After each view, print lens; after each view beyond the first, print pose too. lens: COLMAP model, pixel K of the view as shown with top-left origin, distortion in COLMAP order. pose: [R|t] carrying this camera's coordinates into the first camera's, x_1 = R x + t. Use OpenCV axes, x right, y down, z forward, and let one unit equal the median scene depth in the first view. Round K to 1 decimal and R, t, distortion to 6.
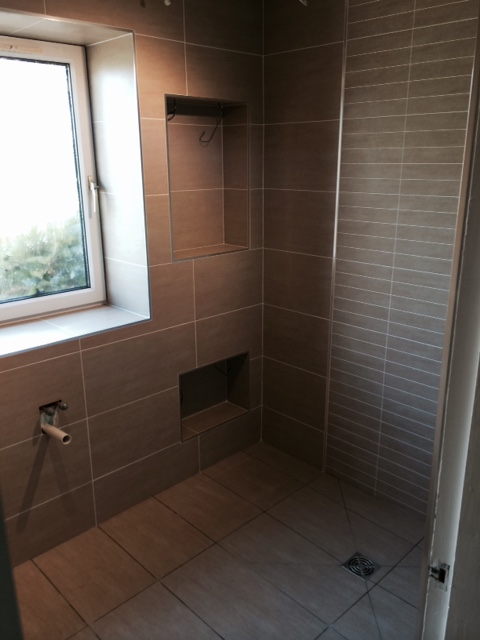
lens RADIAL K [[542.6, 0, 242.0], [0, 542.6, 318.8], [0, 0, 1]] dist [0.057233, -0.043147]
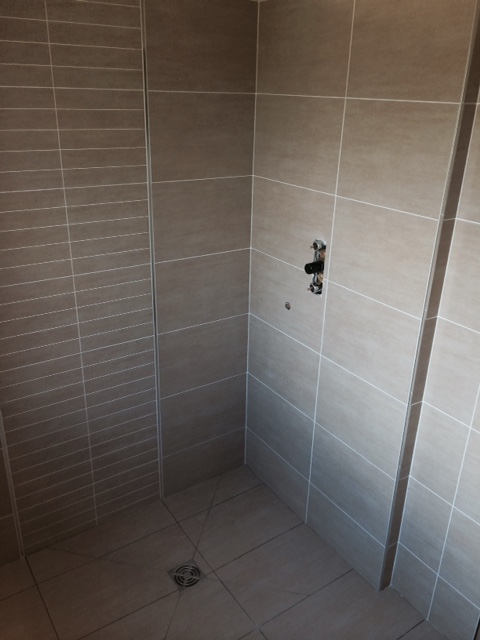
lens RADIAL K [[542.6, 0, 239.7], [0, 542.6, 319.7], [0, 0, 1]] dist [0.057233, -0.043147]
pose [[0.177958, -0.375165, 0.909715, -0.466246], [0.258091, 0.909903, 0.324755, -0.242947], [-0.949589, 0.176997, 0.258751, 0.571585]]
